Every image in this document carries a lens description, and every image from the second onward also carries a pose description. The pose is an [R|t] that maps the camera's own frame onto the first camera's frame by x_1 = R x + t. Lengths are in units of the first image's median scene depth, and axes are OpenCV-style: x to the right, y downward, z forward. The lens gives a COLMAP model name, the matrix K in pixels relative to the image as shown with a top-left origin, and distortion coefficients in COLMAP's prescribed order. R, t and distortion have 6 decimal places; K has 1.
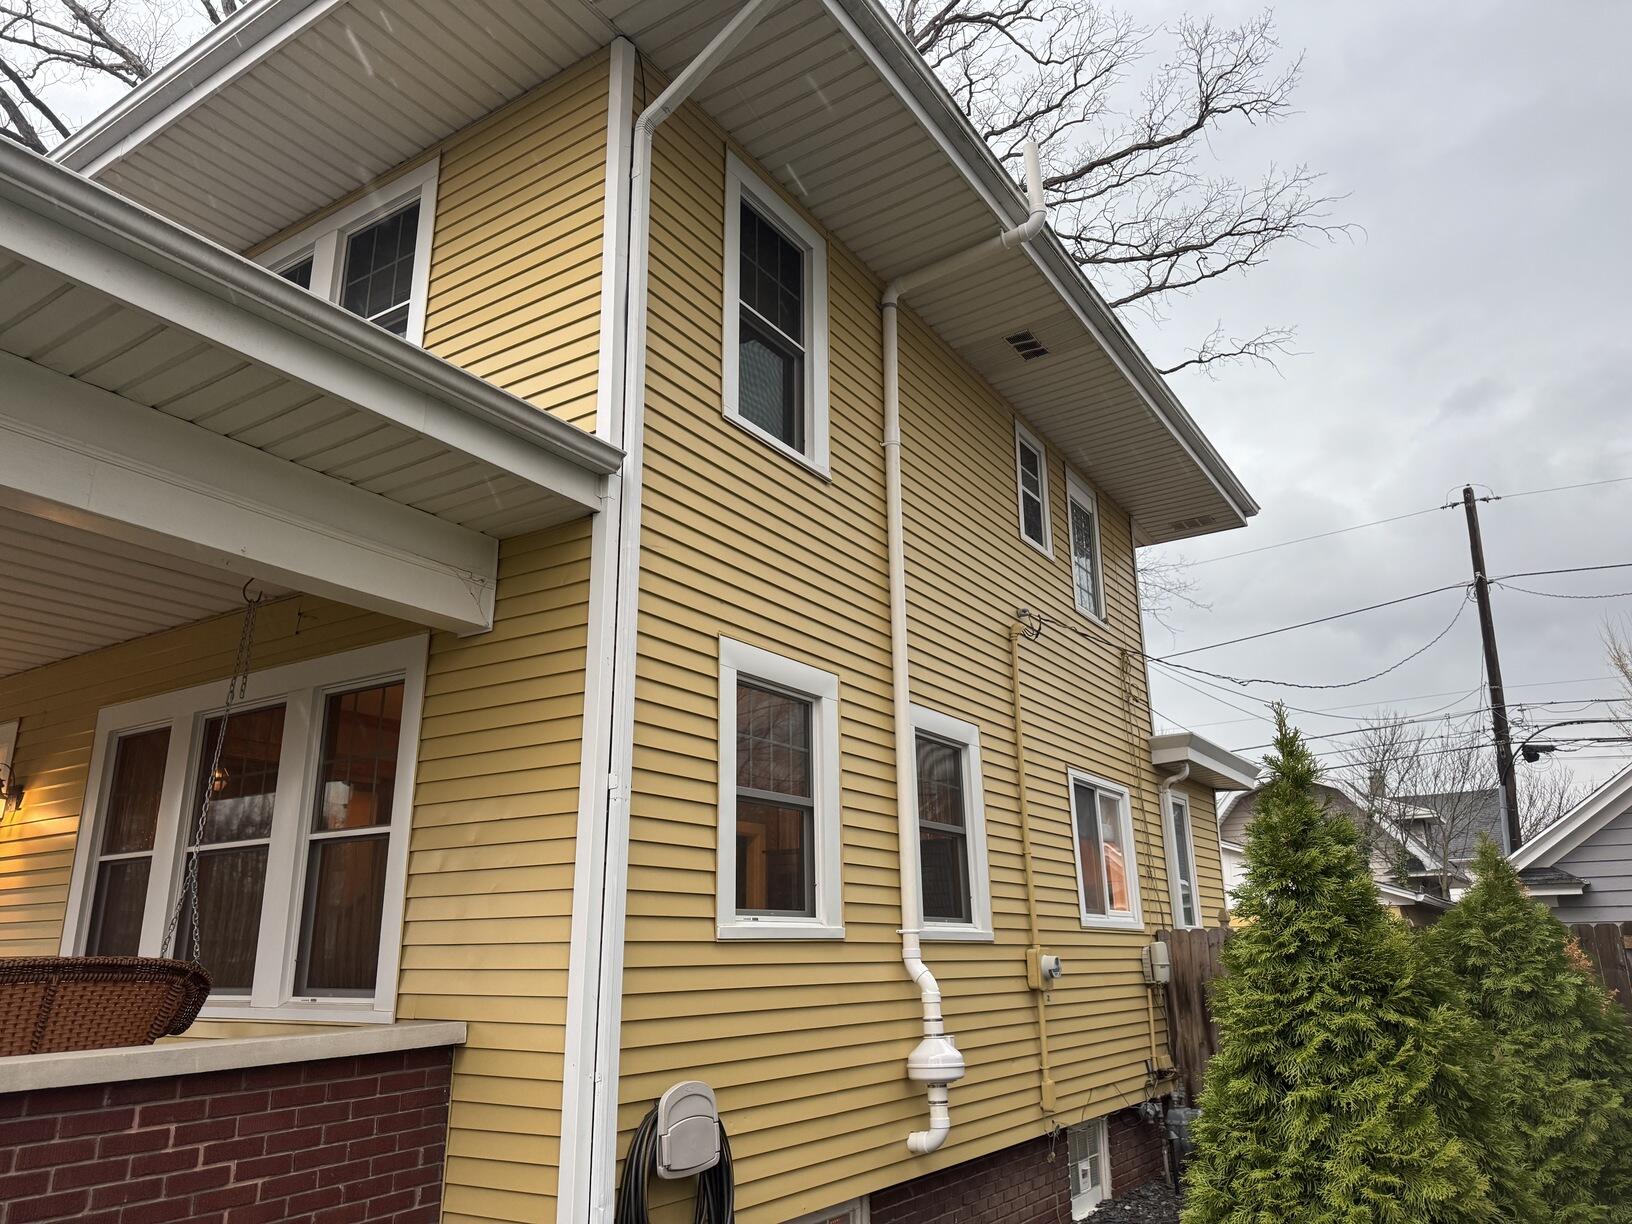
lens RADIAL K [[1144.8, 0, 786.2], [0, 1144.8, 622.2], [0, 0, 1]] dist [0.098918, -0.138621]
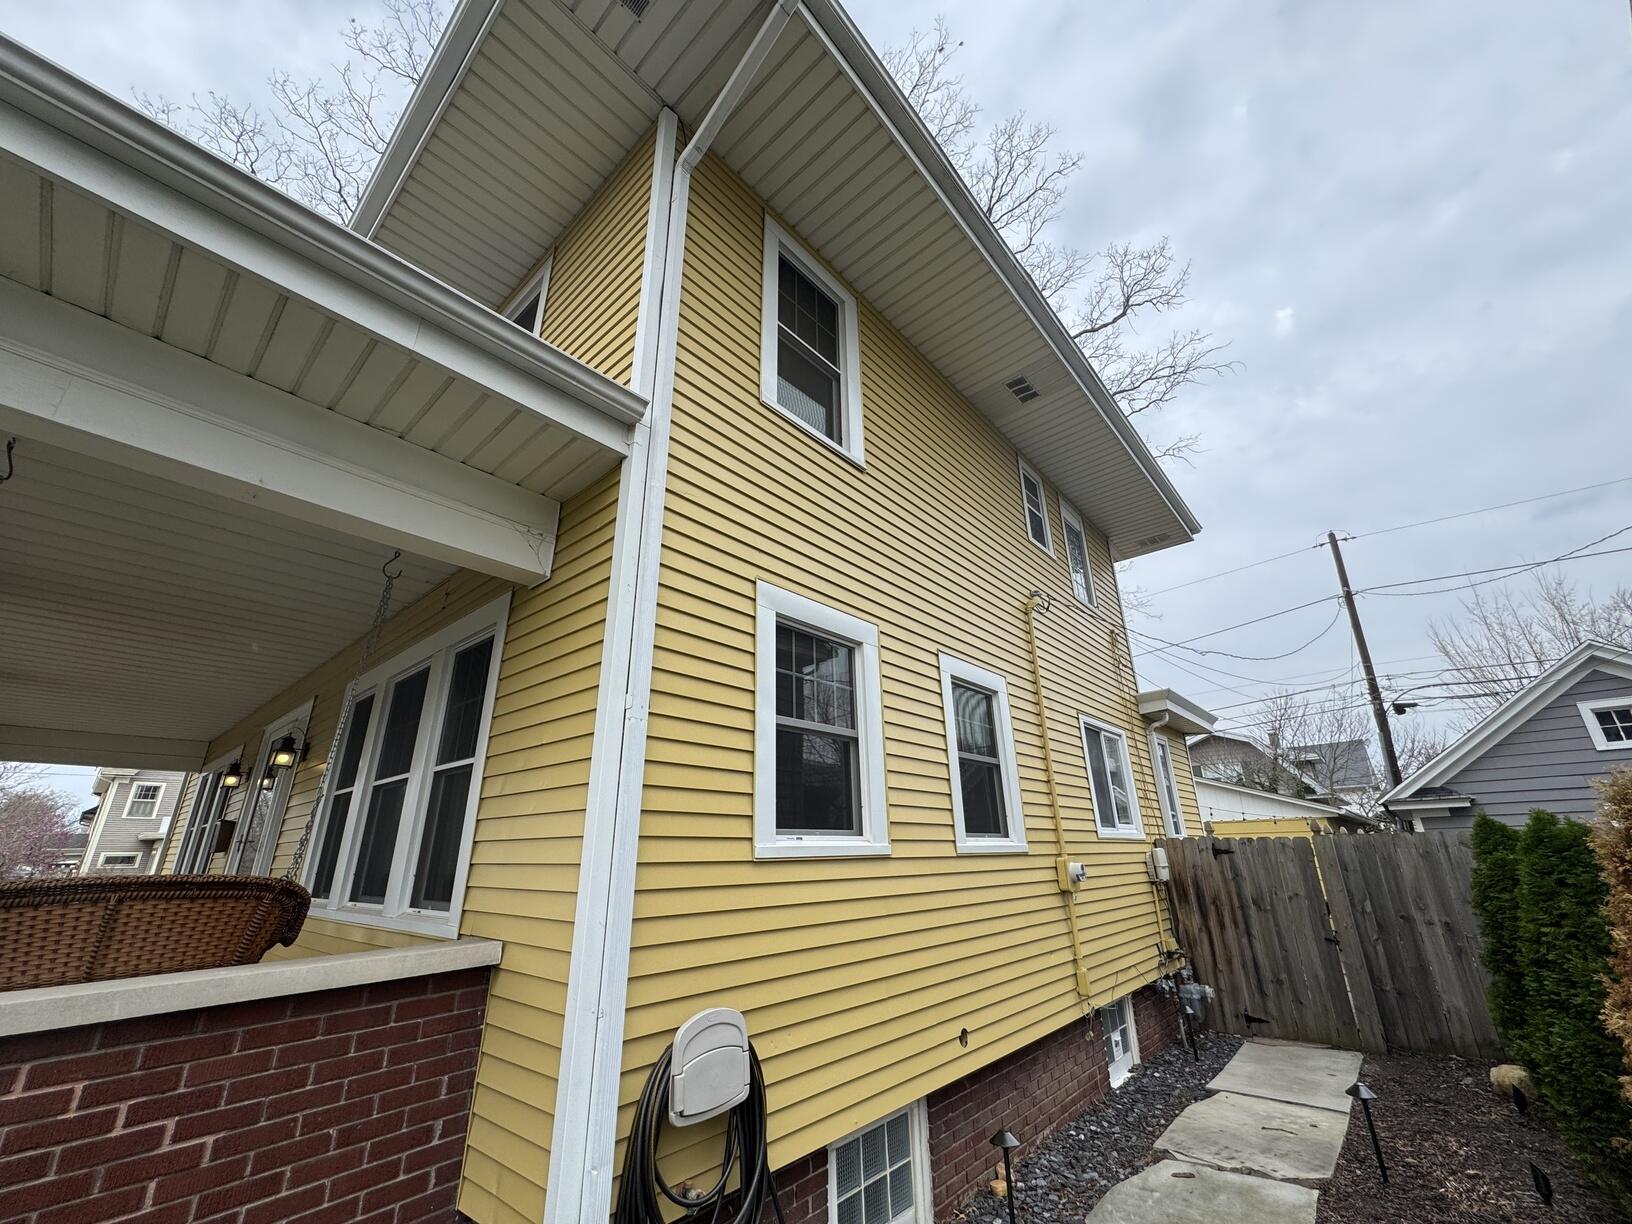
lens RADIAL K [[641.0, 0, 816.0], [0, 641.0, 612.0], [0, 0, 1]] dist [-0.002711, -0.000612]
pose [[0.991348, -0.053714, -0.119763, 0.062813], [0.043705, 0.995448, -0.084696, 0.086331], [0.123767, 0.078729, 0.989183, 0.344167]]
